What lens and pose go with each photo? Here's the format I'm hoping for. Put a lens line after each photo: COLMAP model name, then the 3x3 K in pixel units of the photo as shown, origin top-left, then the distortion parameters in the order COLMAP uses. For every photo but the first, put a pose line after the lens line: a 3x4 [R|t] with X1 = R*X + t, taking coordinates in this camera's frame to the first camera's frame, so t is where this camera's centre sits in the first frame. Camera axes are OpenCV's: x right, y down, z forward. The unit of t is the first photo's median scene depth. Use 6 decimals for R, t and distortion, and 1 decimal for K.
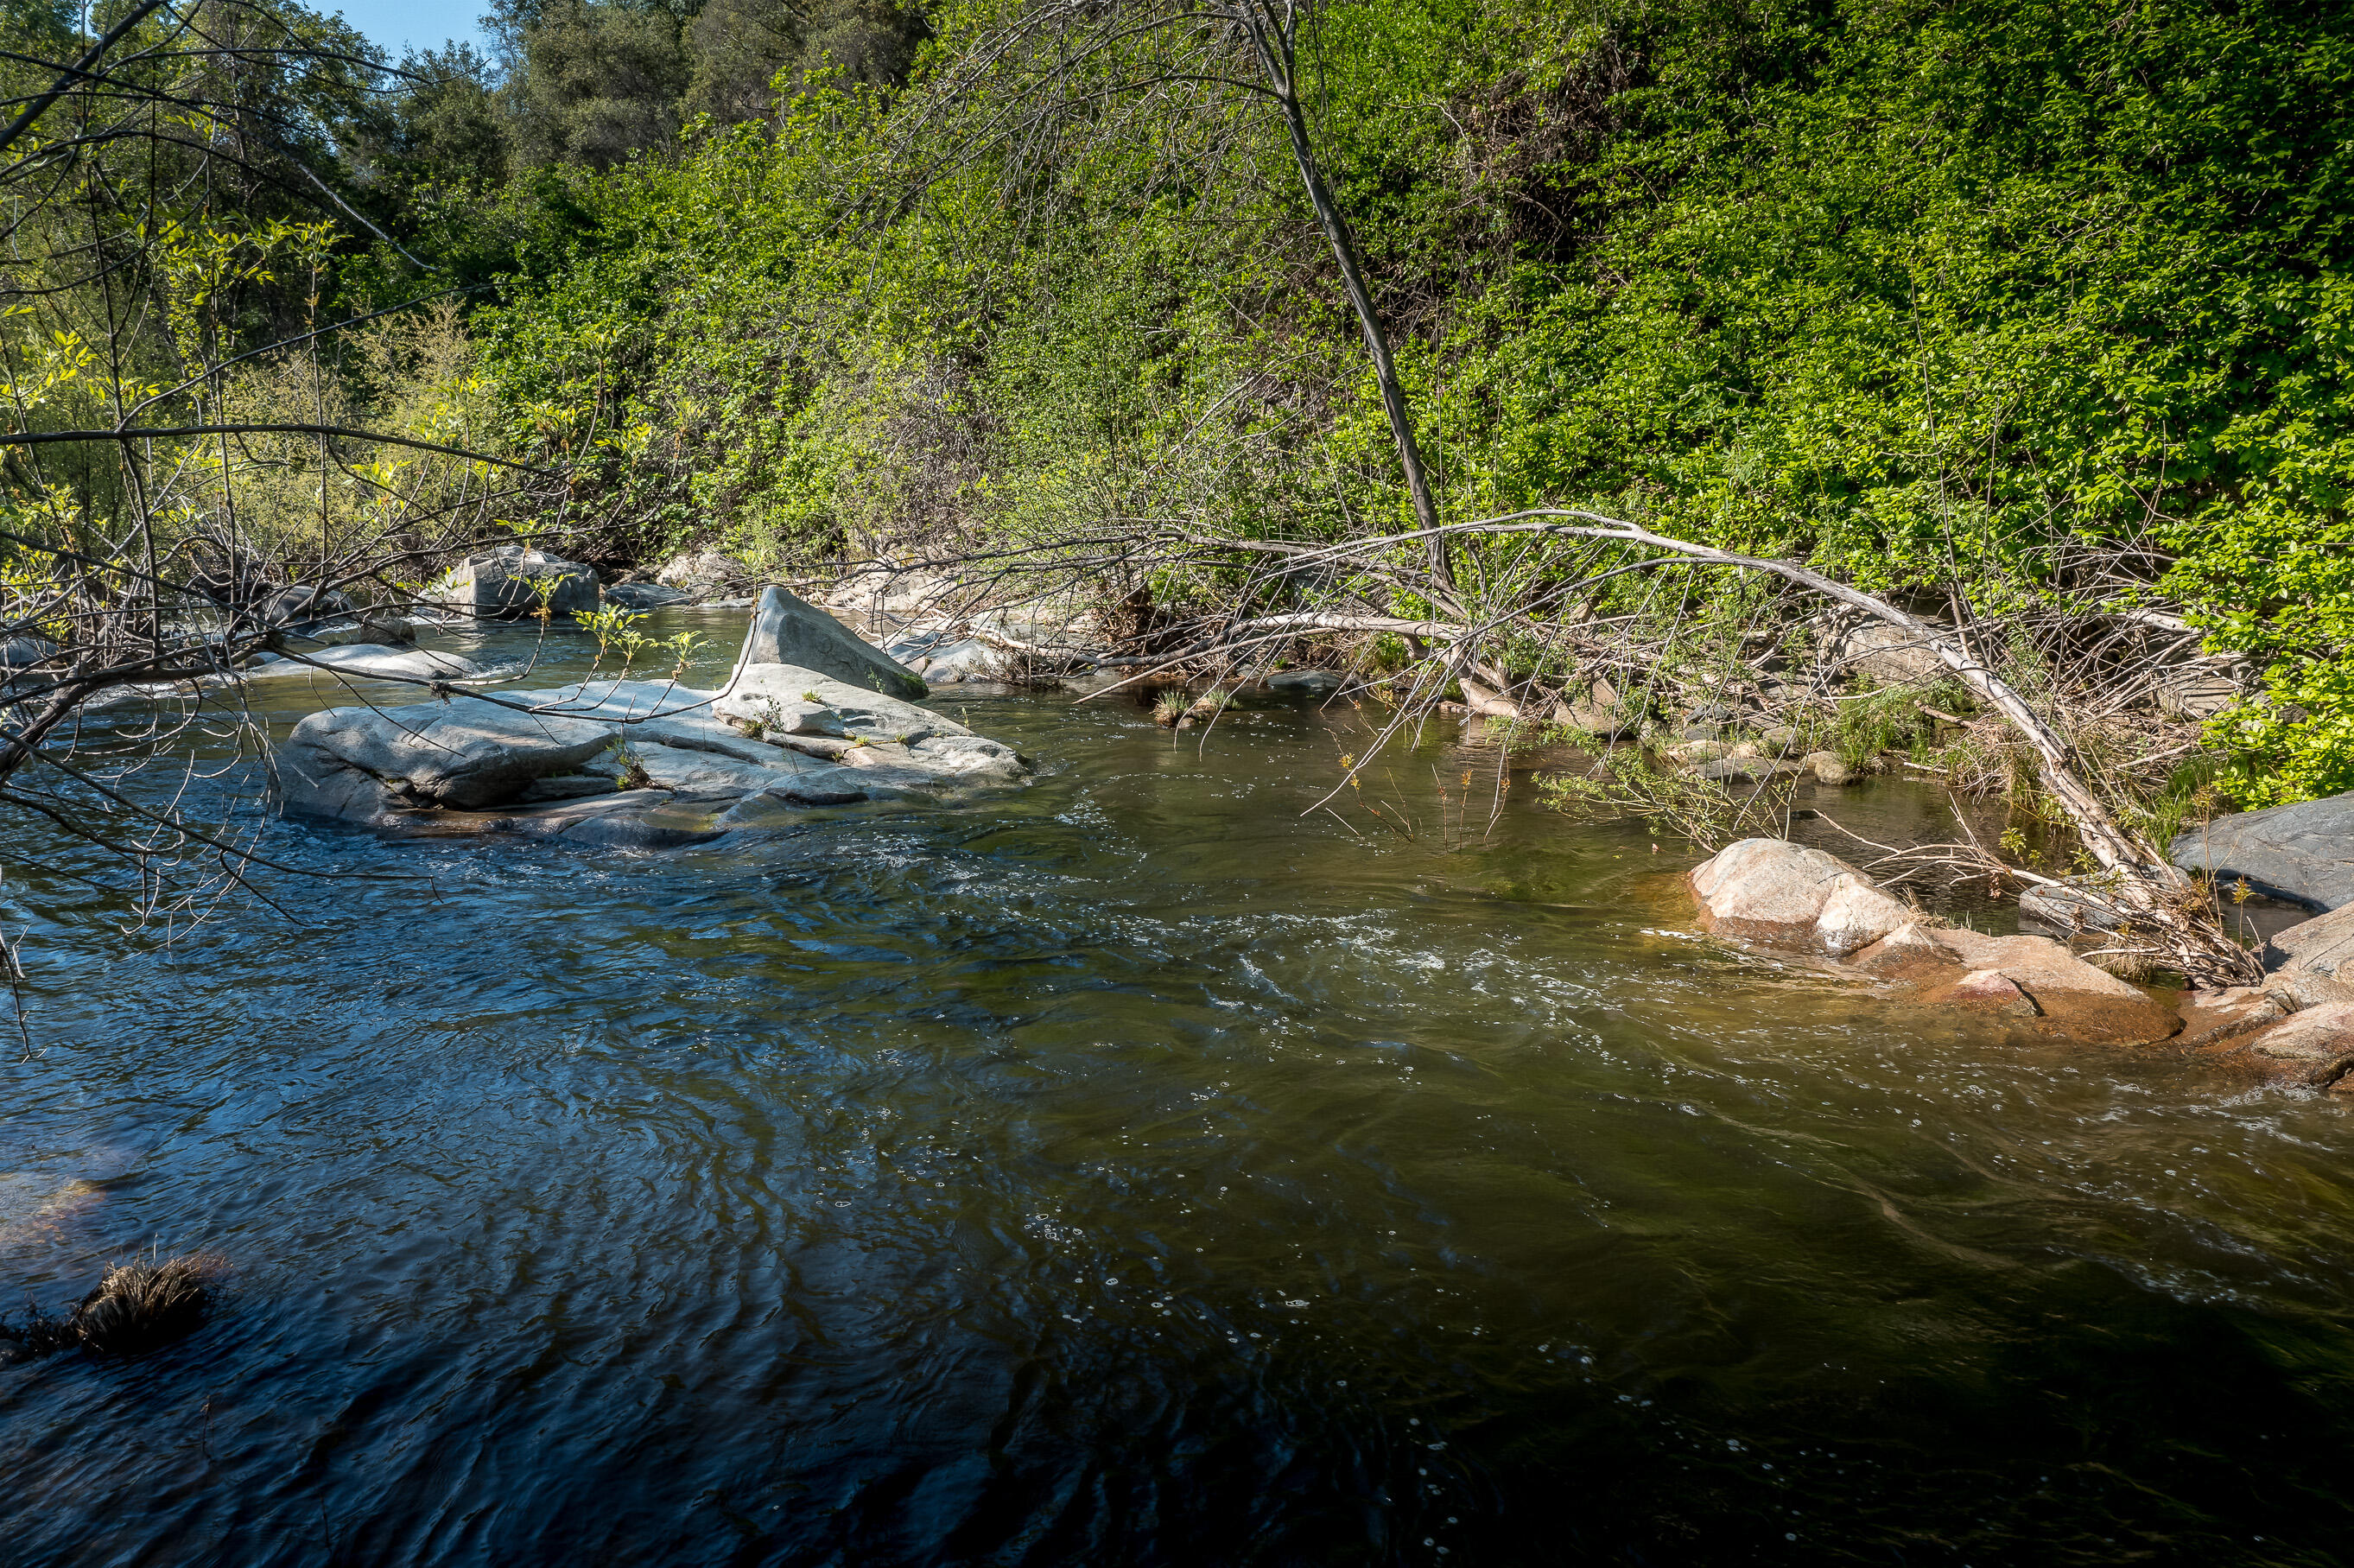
lens RADIAL K [[1847.4, 0, 1187.5], [0, 1847.4, 797.3], [0, 0, 1]] dist [-0.021676, 0.013453]
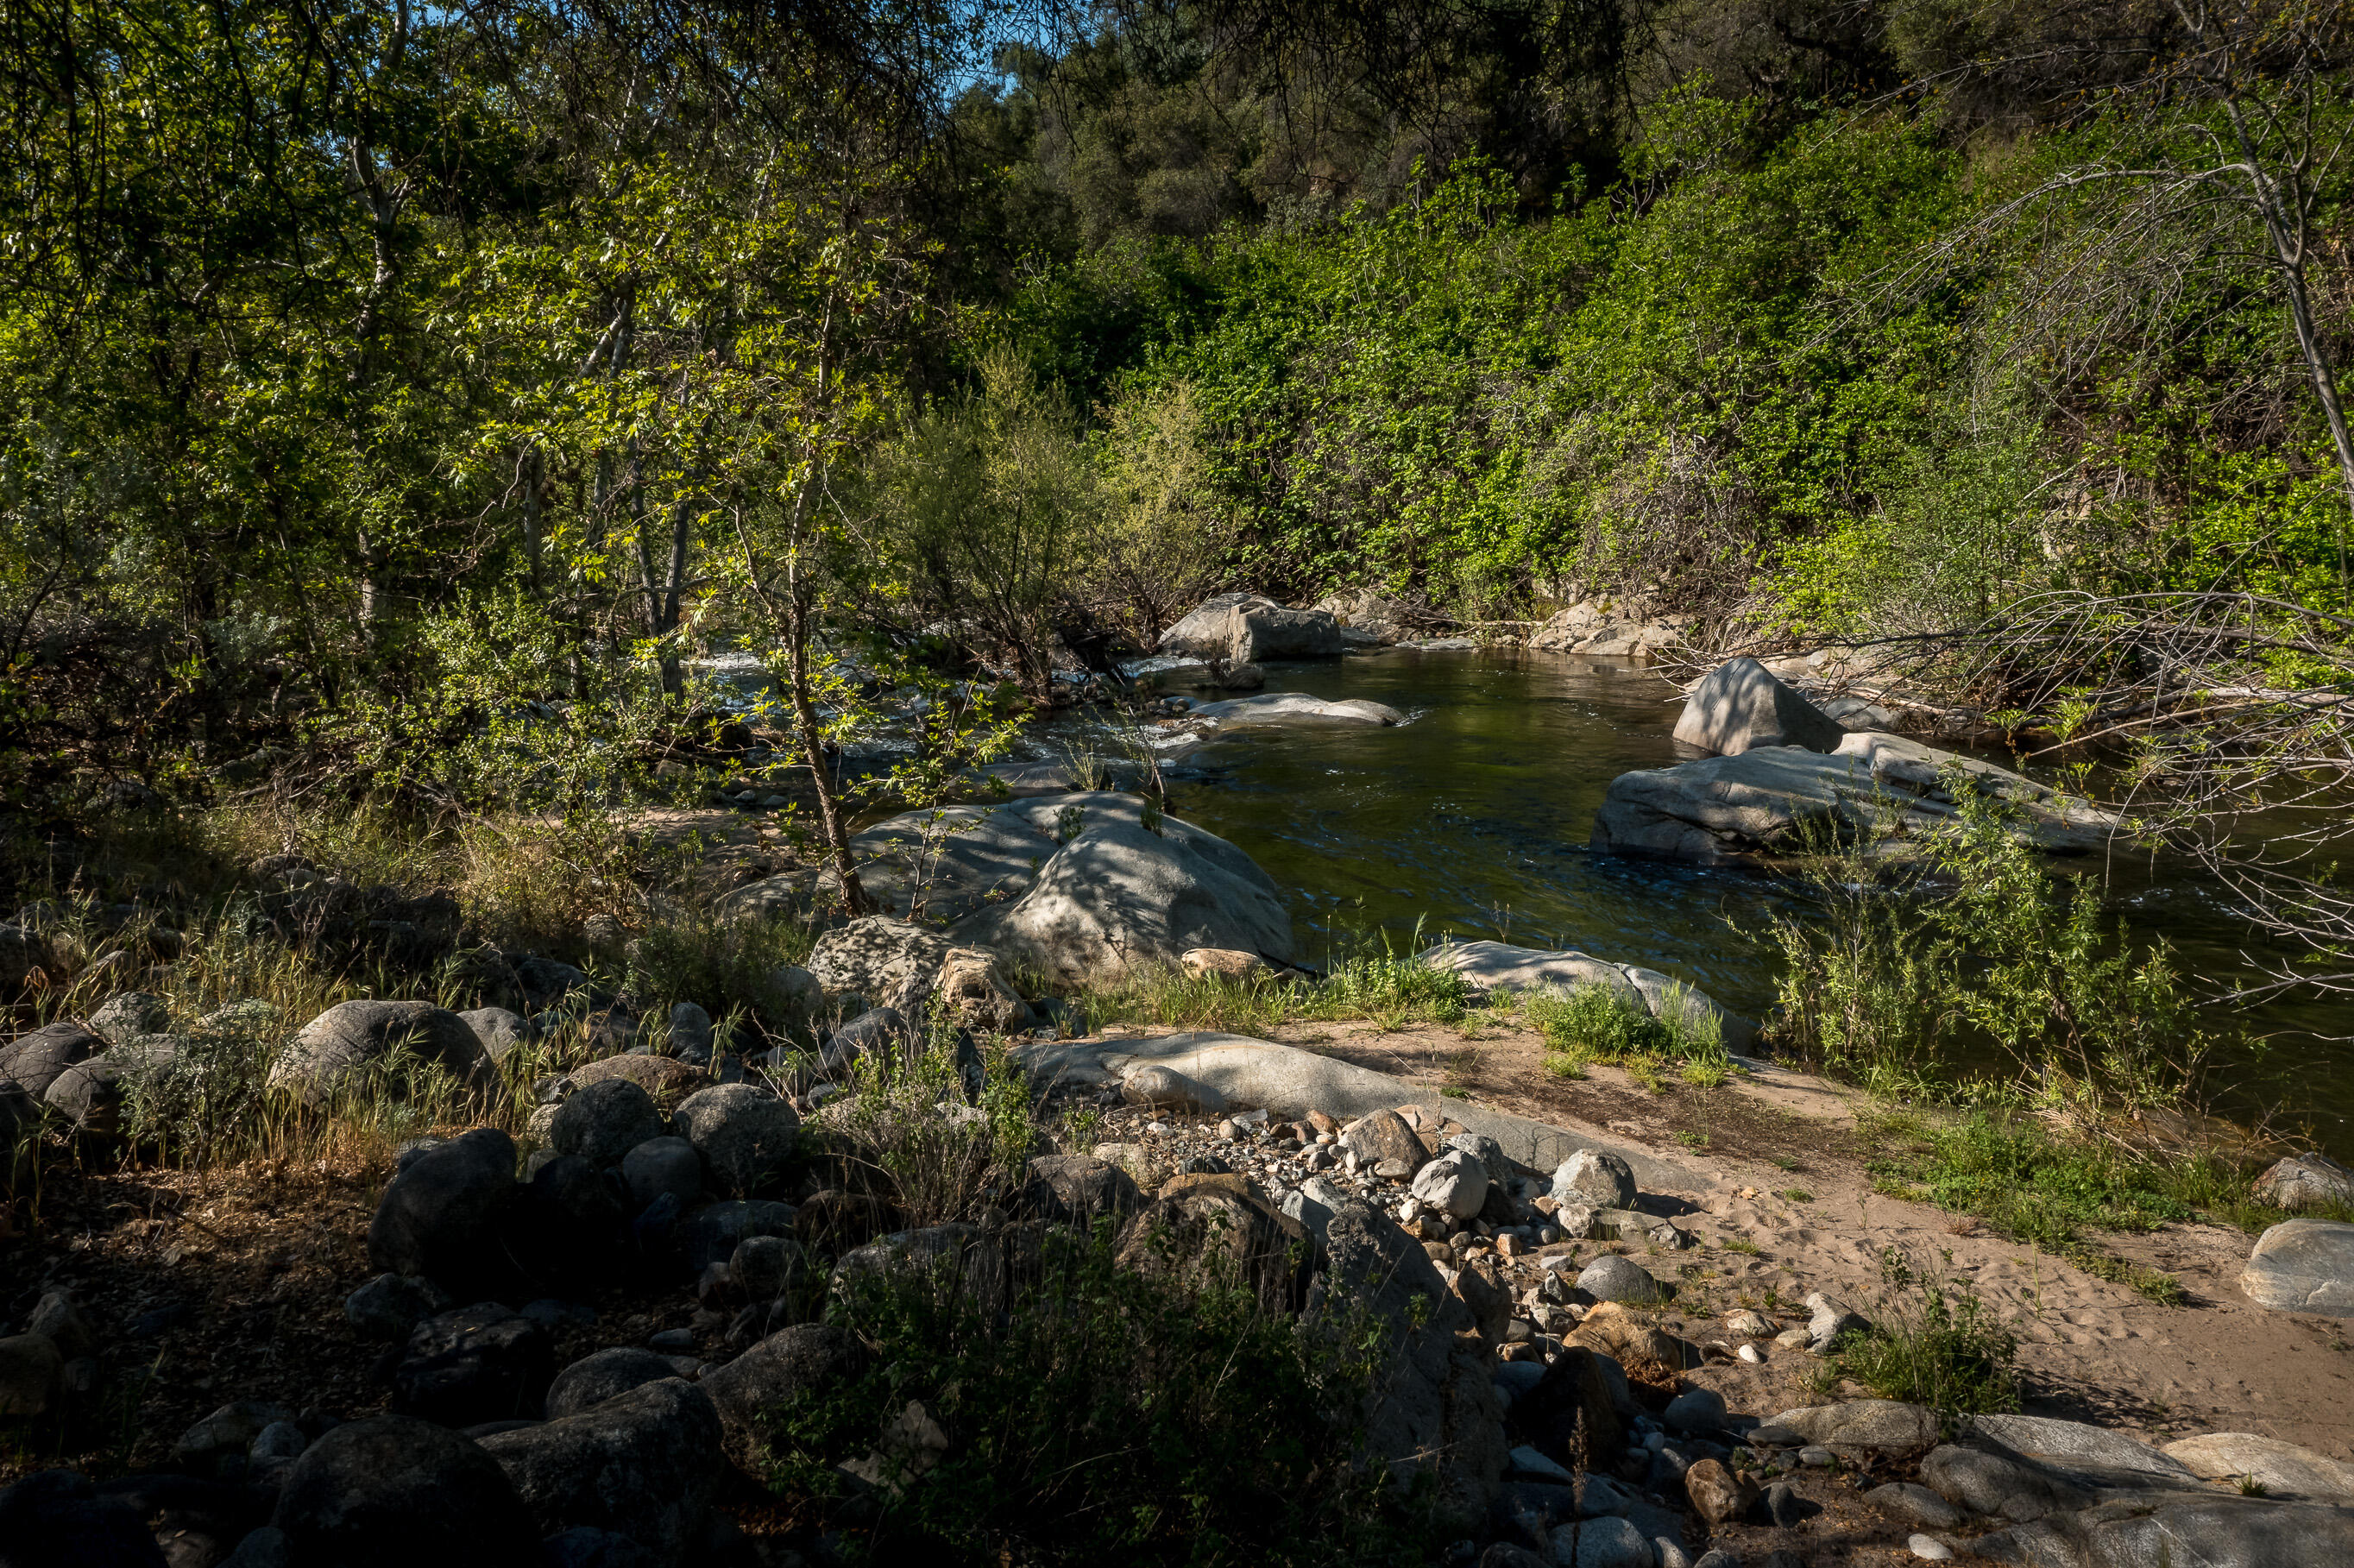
lens RADIAL K [[1847.4, 0, 1187.5], [0, 1847.4, 797.3], [0, 0, 1]] dist [-0.021676, 0.013453]
pose [[0.991313, 0.018822, -0.130168, -0.225625], [-0.018947, 0.999820, 0.000278, -0.008159], [0.130150, 0.002191, 0.991492, -0.127795]]
